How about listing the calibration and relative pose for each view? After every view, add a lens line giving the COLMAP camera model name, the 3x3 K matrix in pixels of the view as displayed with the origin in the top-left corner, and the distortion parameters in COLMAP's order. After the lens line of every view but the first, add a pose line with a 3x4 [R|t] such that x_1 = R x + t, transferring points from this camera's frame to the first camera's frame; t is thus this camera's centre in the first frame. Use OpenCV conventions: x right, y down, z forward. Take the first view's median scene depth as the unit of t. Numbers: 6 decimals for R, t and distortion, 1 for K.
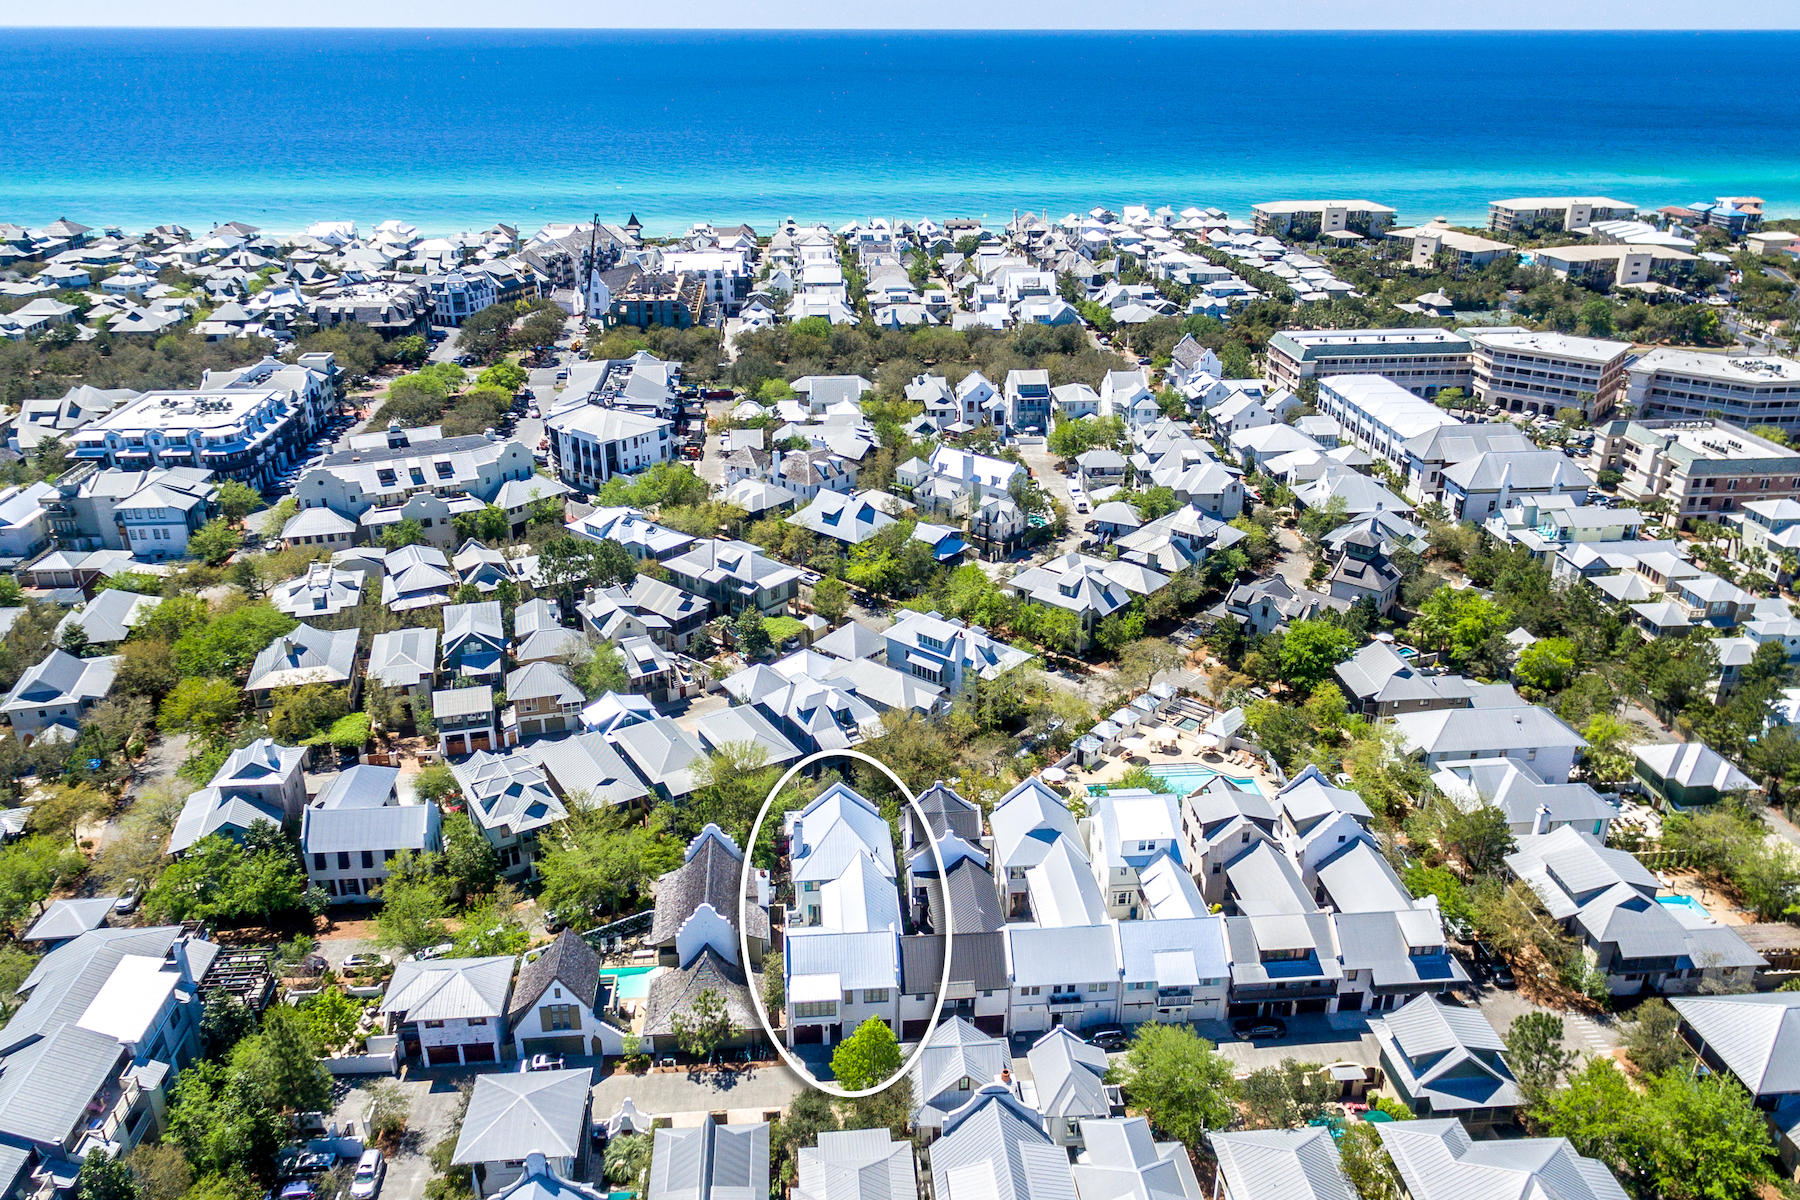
lens RADIAL K [[1352.1, 0, 923.4], [0, 1352.1, 603.0], [0, 0, 1]] dist [0.005676, 0.000251]
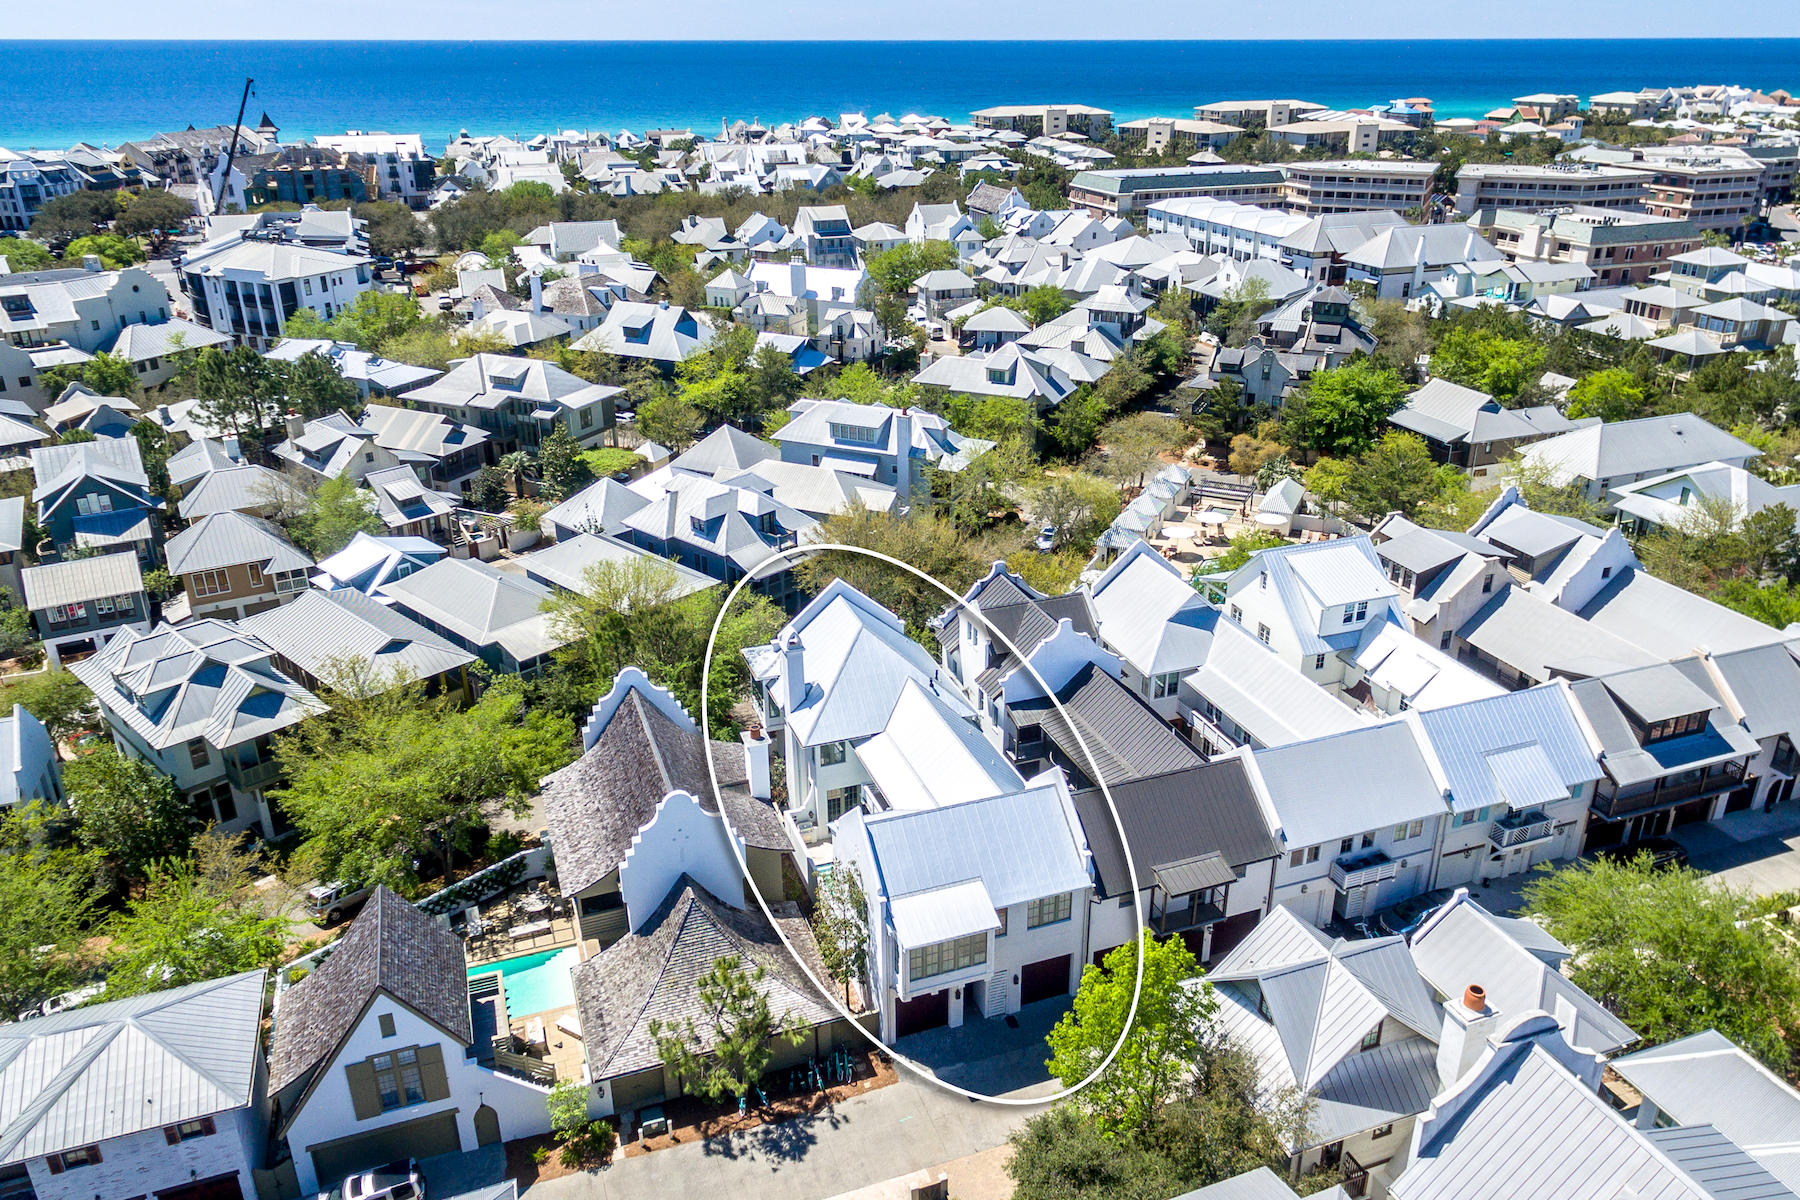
lens RADIAL K [[1317.0, 0, 963.2], [0, 1317.0, 595.0], [0, 0, 1]] dist [-0.001095, 0.003619]
pose [[0.960742, -0.114058, 0.252916, -0.094853], [0.114667, 0.993327, 0.012381, 0.085981], [-0.252640, 0.017107, 0.967409, 0.278989]]
